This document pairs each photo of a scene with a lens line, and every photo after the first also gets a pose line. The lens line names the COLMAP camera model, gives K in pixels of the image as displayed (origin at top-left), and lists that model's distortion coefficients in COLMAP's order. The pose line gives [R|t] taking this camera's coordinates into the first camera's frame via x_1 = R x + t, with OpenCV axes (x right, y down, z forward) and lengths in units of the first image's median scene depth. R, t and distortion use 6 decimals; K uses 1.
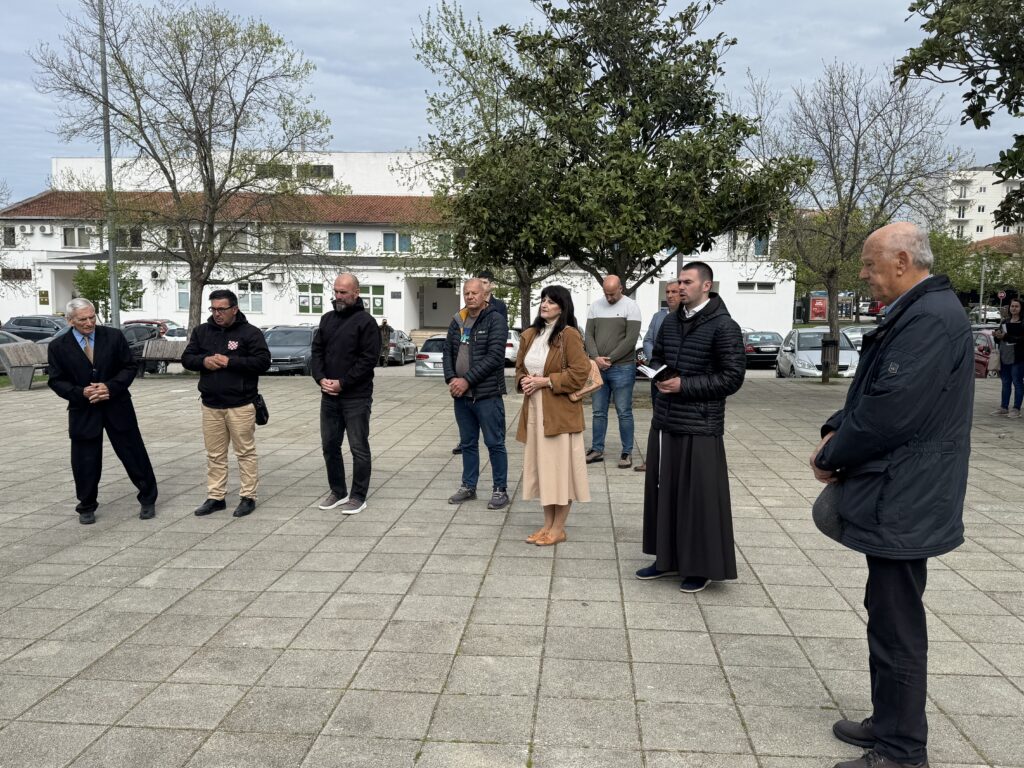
lens RADIAL K [[885.0, 0, 512.0], [0, 885.0, 384.0], [0, 0, 1]] dist [0.201949, -0.362962]
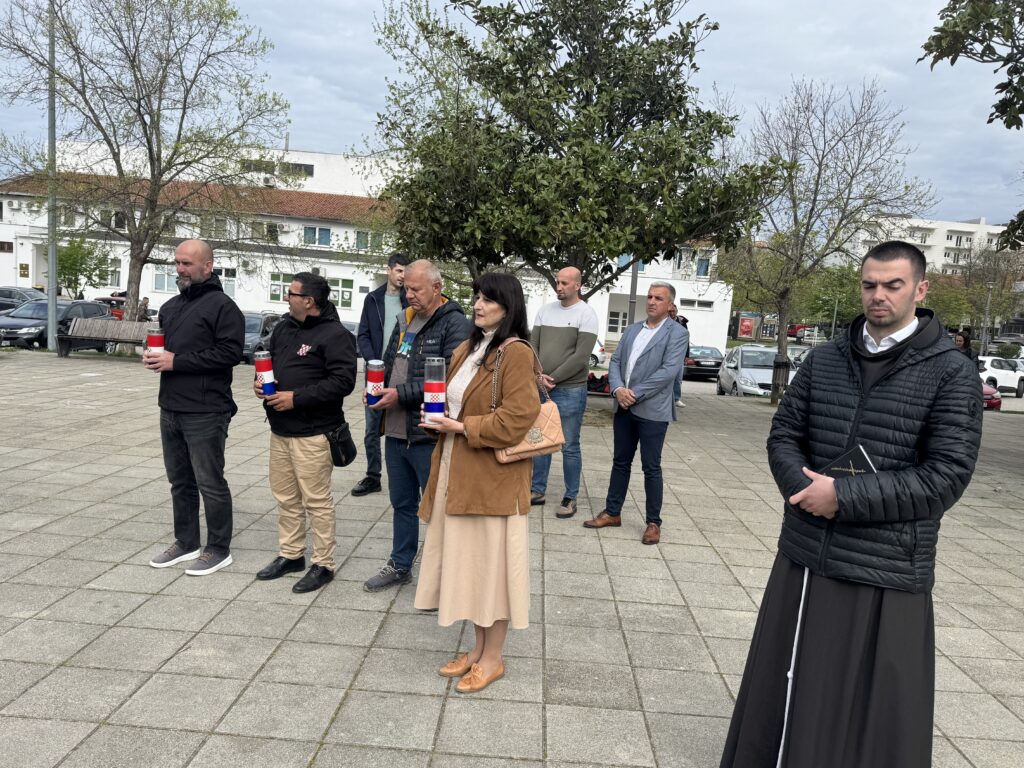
lens RADIAL K [[777.1, 0, 512.0], [0, 777.1, 384.0], [0, 0, 1]] dist [0.109285, -0.127913]
pose [[0.997039, 0.058970, 0.049355, 0.020577], [-0.059413, 0.998205, 0.007558, -0.014547], [-0.048820, -0.010468, 0.998753, 0.176229]]
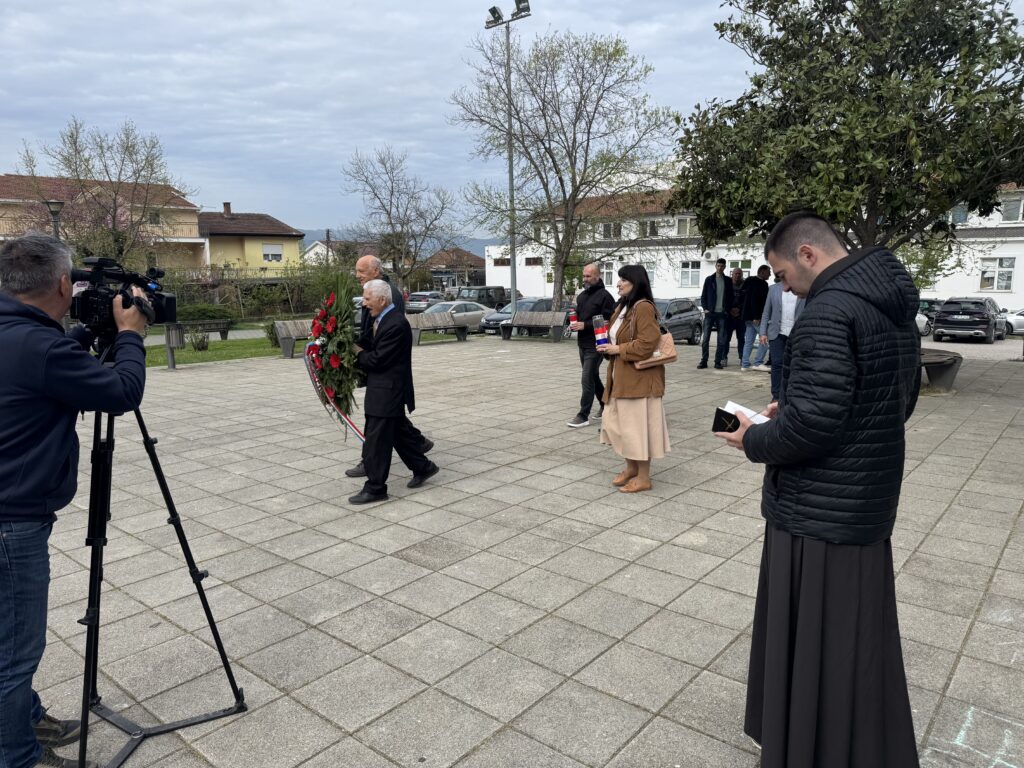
lens RADIAL K [[711.2, 0, 512.0], [0, 711.2, 384.0], [0, 0, 1]] dist [0.084021, 0.000012]
pose [[0.819472, 0.072743, -0.568485, 0.224581], [-0.040462, 0.996780, 0.069223, -0.016645], [0.571690, -0.033724, 0.819777, 0.184064]]
